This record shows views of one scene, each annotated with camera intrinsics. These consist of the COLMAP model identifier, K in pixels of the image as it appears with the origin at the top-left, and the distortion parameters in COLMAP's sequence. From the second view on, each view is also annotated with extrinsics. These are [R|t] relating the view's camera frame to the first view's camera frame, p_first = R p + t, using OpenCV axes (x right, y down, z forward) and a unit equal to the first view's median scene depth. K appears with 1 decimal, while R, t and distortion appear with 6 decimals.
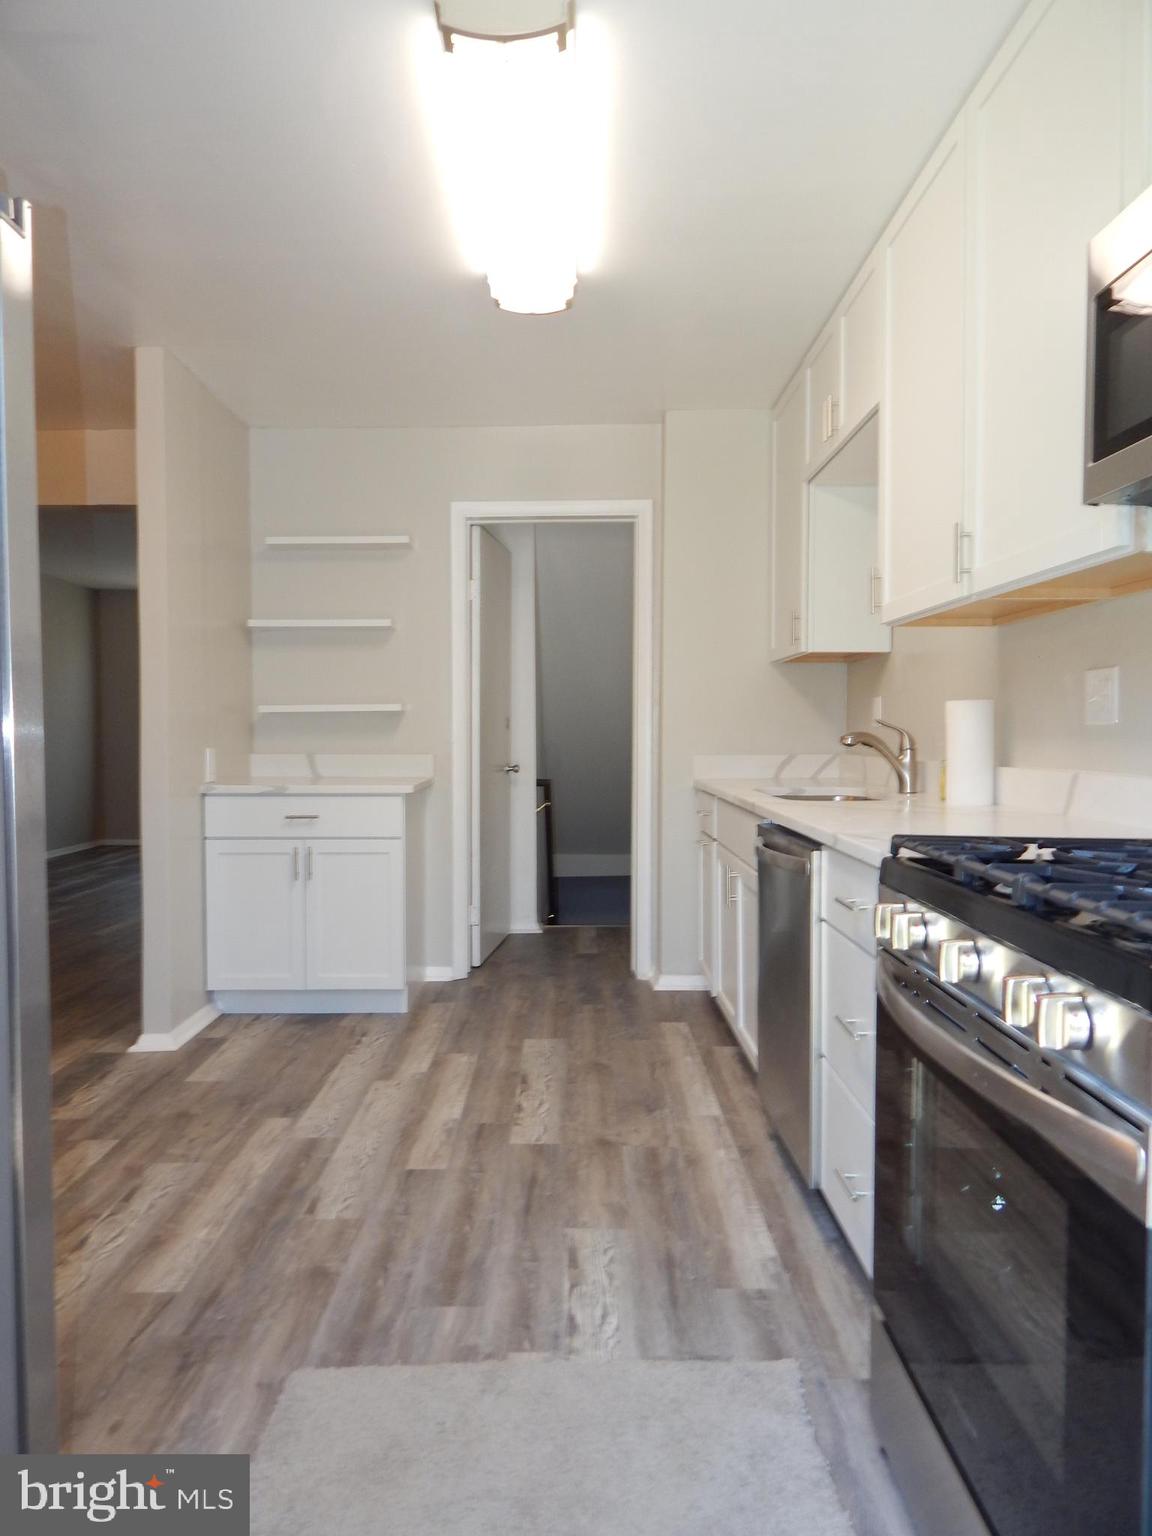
lens RADIAL K [[1020.8, 0, 571.2], [0, 1020.8, 770.1], [0, 0, 1]] dist [0.019219, -0.018219]
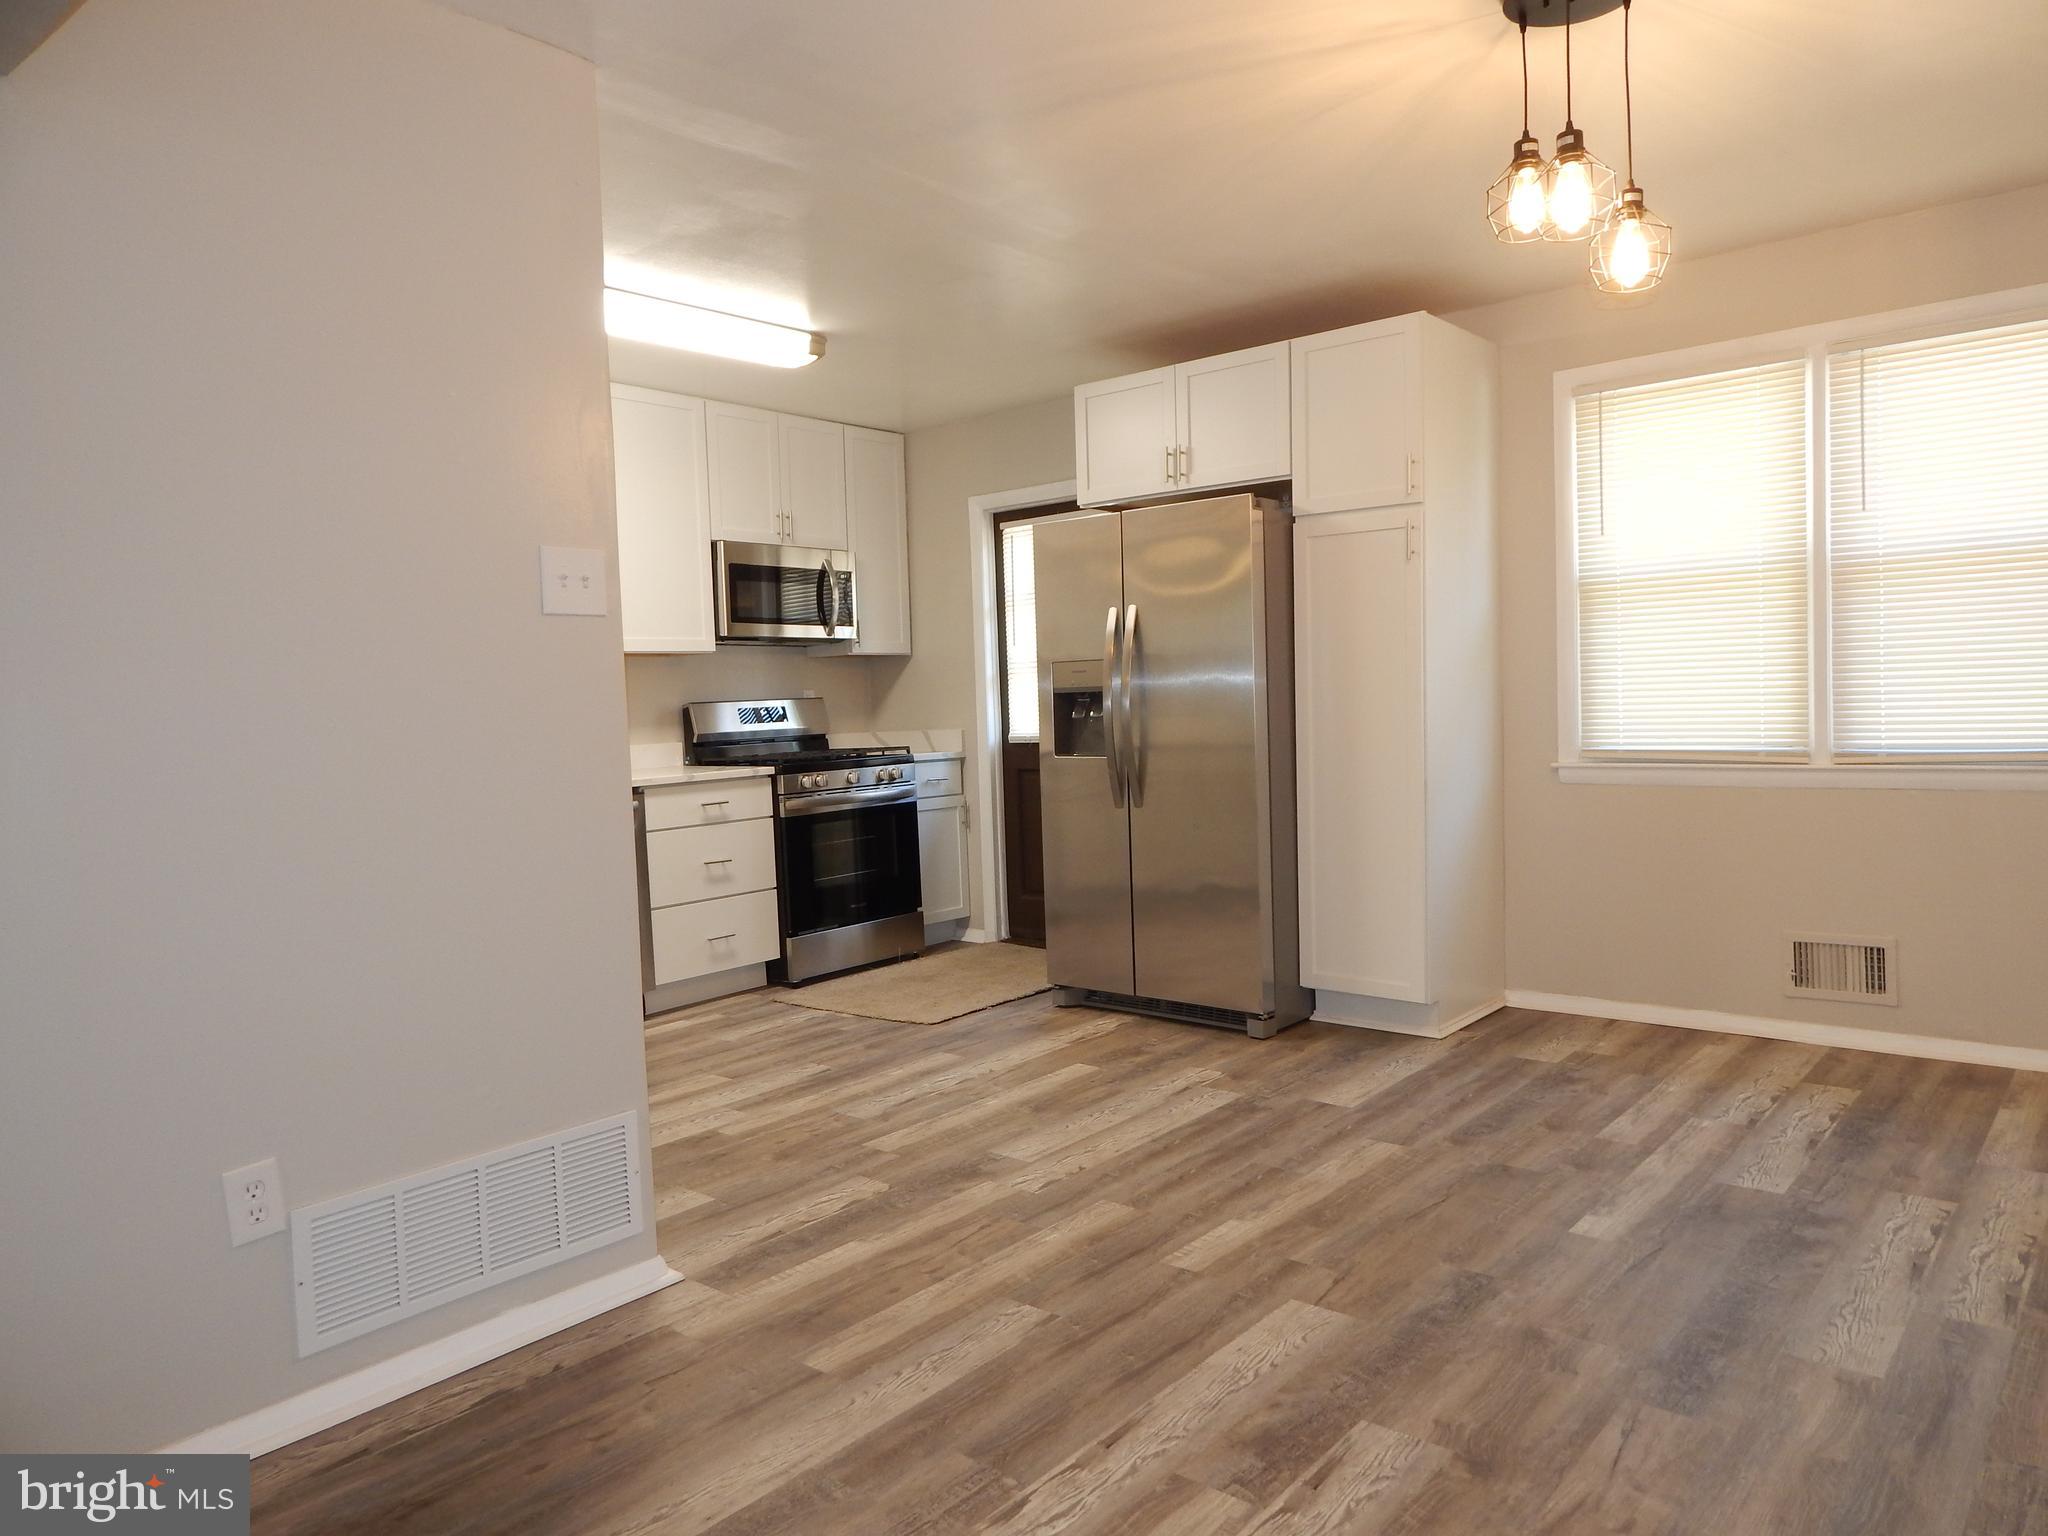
lens RADIAL K [[1361.0, 0, 1032.5], [0, 1361.0, 769.8], [0, 0, 1]] dist [0.019219, -0.018219]
pose [[-0.758835, -0.000367, 0.651283, -1.460848], [0.071176, 0.993963, 0.083490, -0.088879], [-0.647382, 0.109711, -0.754228, 1.907166]]
